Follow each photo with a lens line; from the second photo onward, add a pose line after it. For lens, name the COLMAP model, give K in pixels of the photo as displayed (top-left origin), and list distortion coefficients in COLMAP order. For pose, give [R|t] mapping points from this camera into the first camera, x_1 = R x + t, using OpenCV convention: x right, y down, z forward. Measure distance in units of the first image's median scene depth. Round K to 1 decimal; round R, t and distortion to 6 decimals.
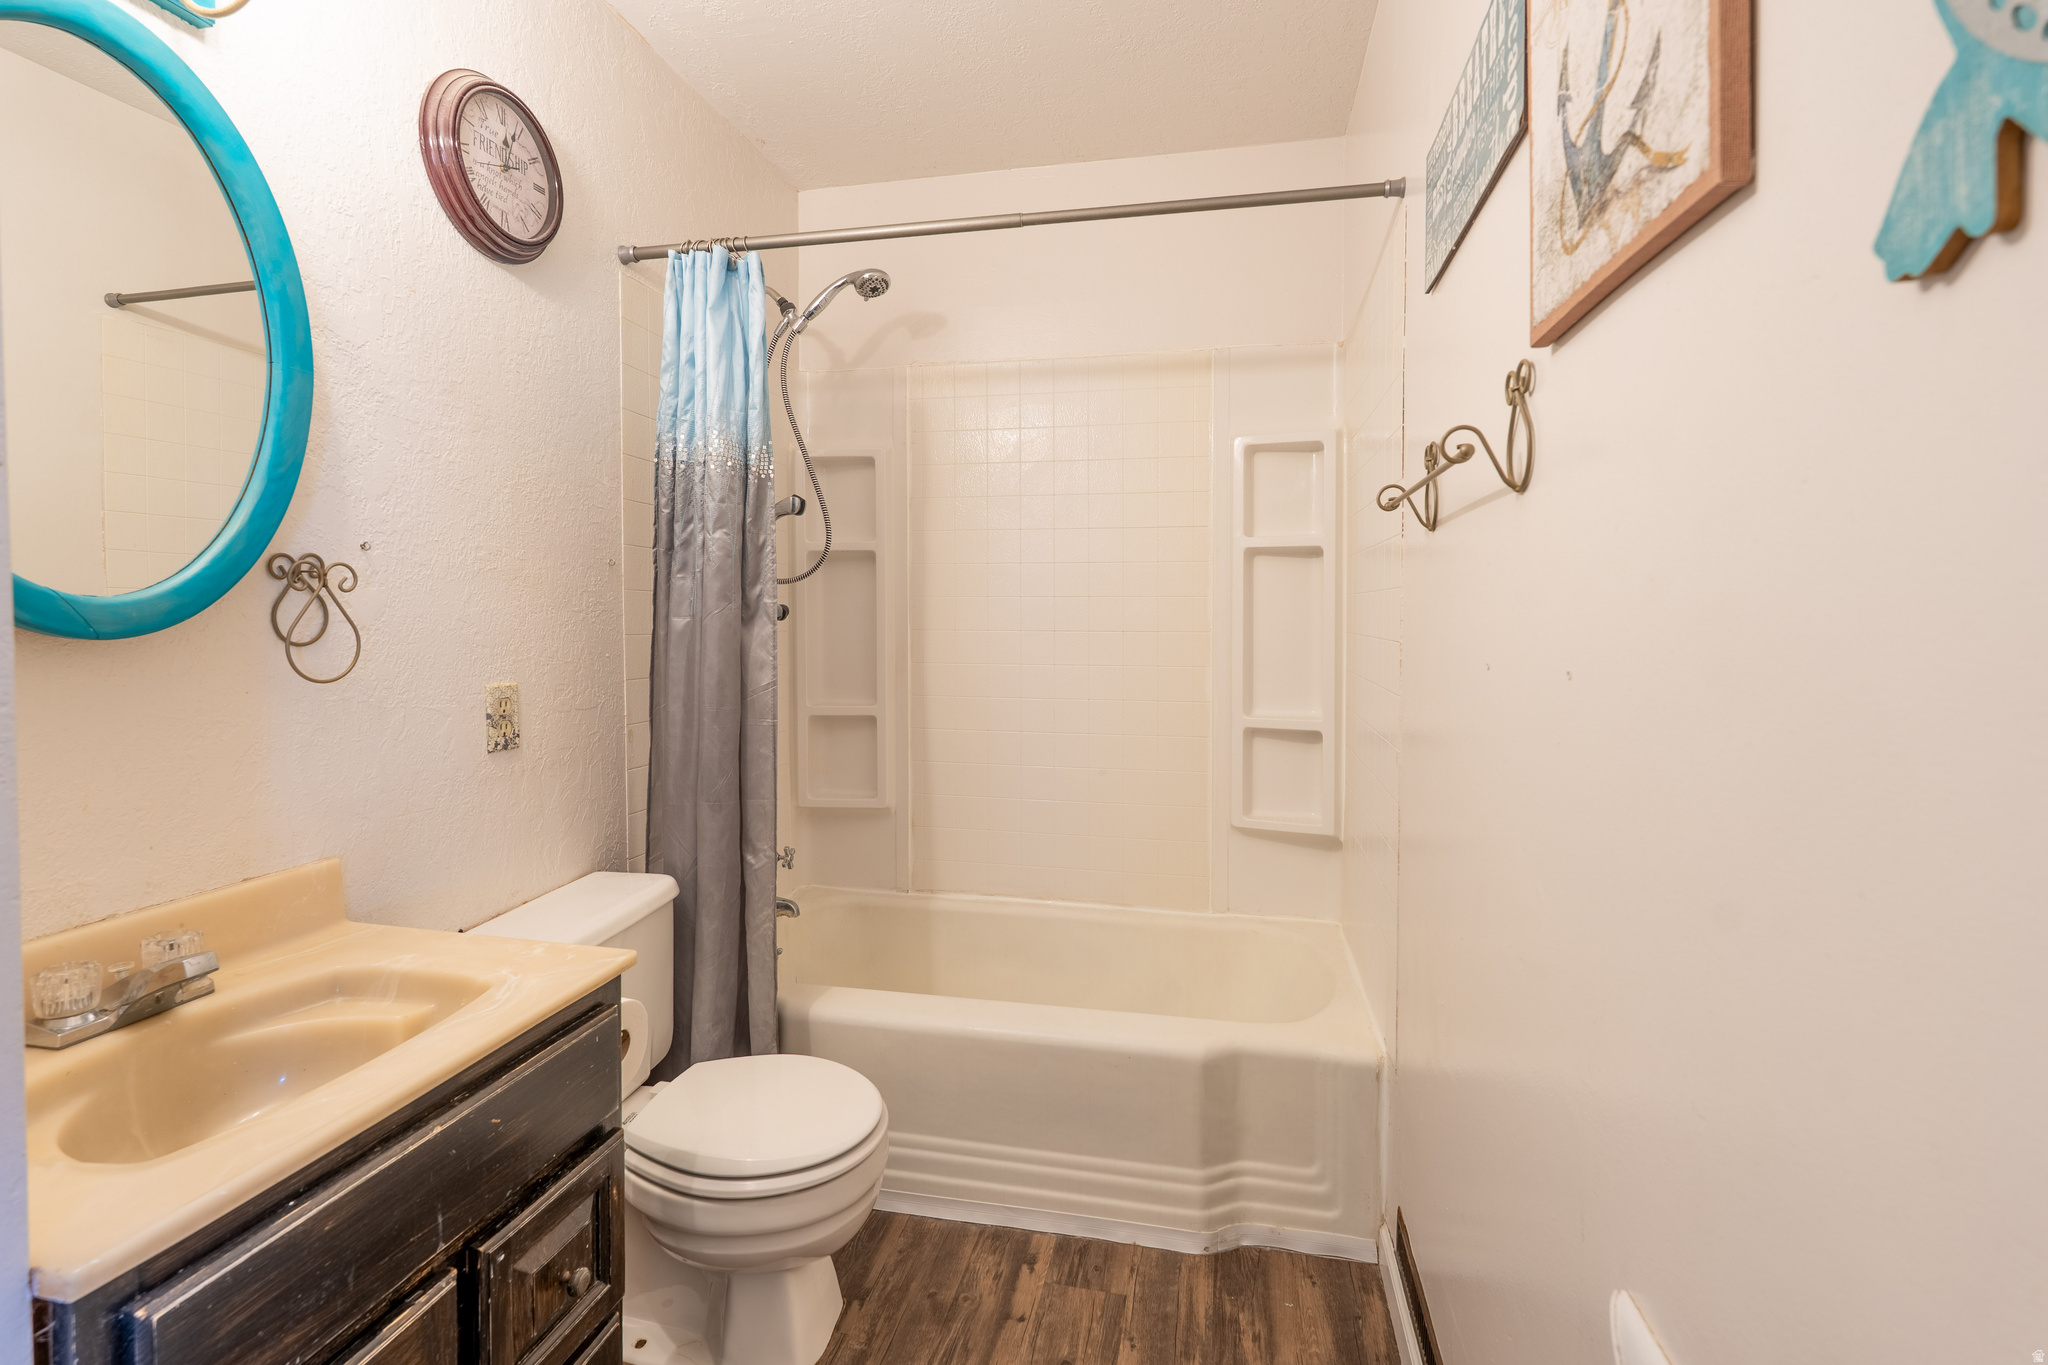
lens RADIAL K [[931.6, 0, 1028.1], [0, 931.6, 614.8], [0, 0, 1]] dist [-0.005443, 0.001564]
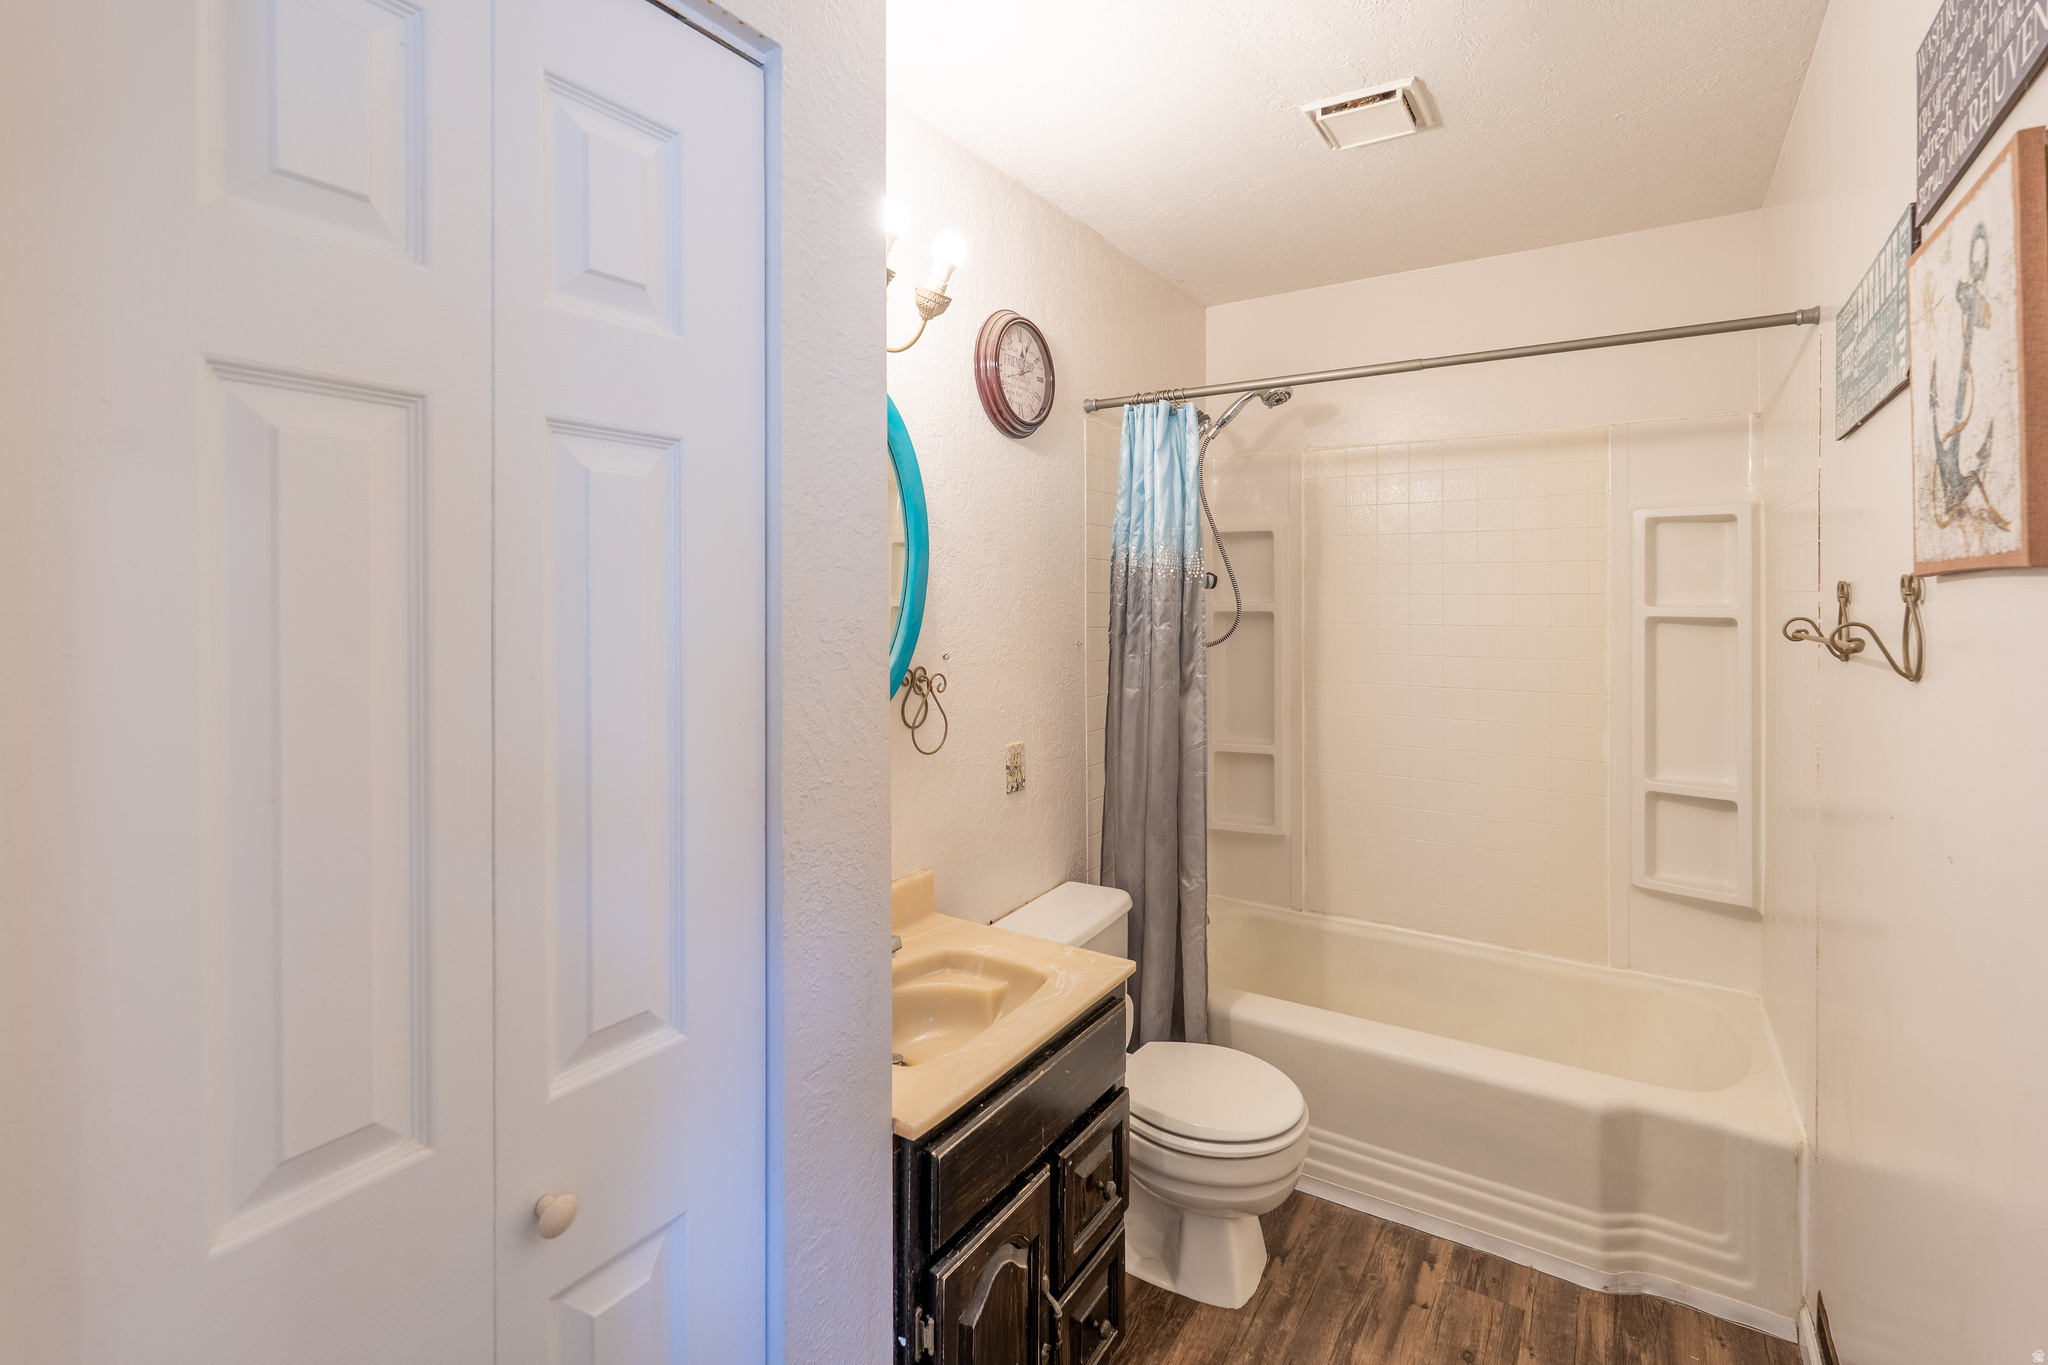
lens RADIAL K [[931.6, 0, 1047.5], [0, 931.6, 594.2], [0, 0, 1]] dist [-0.005443, 0.001564]
pose [[0.939584, -0.003812, -0.342297, -0.047258], [0.003810, 0.999993, -0.000680, -0.129583], [0.342297, -0.000666, 0.939591, -0.242971]]
